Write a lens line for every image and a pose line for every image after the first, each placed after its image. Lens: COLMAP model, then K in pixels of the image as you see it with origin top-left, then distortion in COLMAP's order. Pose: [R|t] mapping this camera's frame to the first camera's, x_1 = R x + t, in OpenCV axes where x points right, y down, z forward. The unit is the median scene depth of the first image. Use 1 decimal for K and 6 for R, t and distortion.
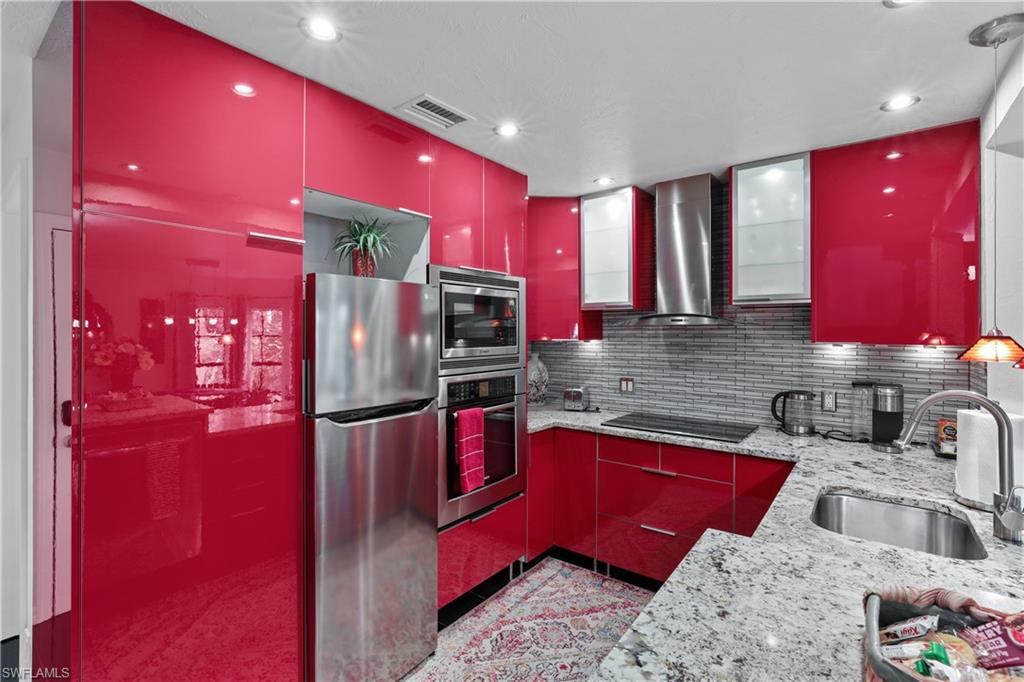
lens RADIAL K [[464.5, 0, 512.8], [0, 464.5, 335.6], [0, 0, 1]] dist [0.004318, 0.000707]
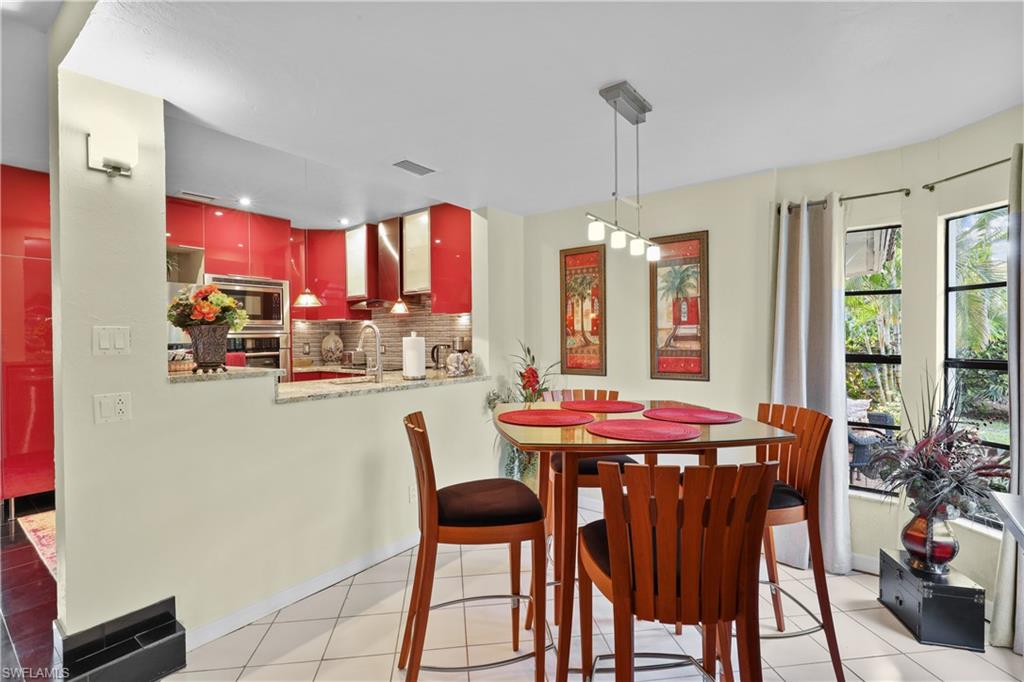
lens RADIAL K [[464.5, 0, 507.8], [0, 464.5, 343.1], [0, 0, 1]] dist [0.004318, 0.000707]
pose [[0.999912, -0.013096, -0.001998, 0.837016], [0.013102, 0.999910, 0.003010, 0.110515], [0.001958, -0.003036, 0.999993, -0.703206]]
